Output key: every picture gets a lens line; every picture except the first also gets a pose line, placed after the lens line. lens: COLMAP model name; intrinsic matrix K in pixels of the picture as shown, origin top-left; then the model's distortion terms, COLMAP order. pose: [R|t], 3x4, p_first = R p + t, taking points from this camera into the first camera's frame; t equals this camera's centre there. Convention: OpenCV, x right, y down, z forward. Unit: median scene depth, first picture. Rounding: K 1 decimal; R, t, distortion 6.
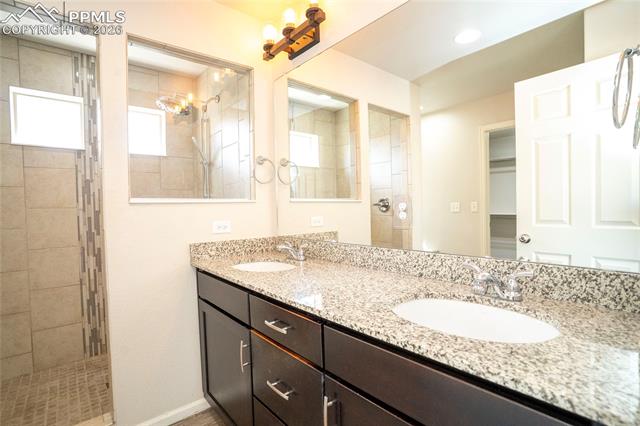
lens RADIAL K [[314.6, 0, 319.1], [0, 314.6, 215.9], [0, 0, 1]] dist [-0.077990, 0.036437]
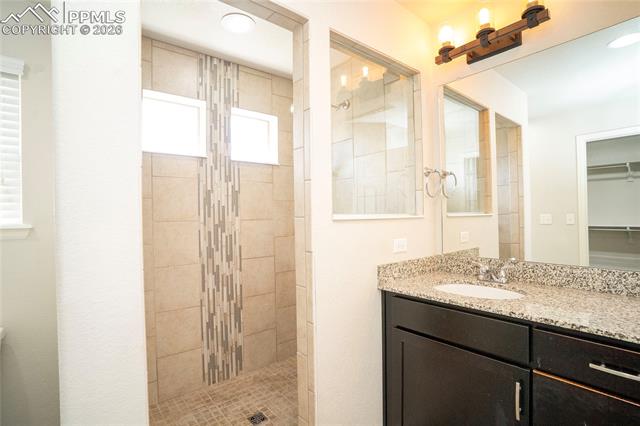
lens RADIAL K [[314.6, 0, 319.1], [0, 314.6, 215.9], [0, 0, 1]] dist [-0.077990, 0.036437]
pose [[0.999944, 0.003992, -0.009755, -0.424478], [-0.004231, 0.999688, -0.024608, -0.020822], [0.009654, 0.024647, 0.999650, 0.073357]]
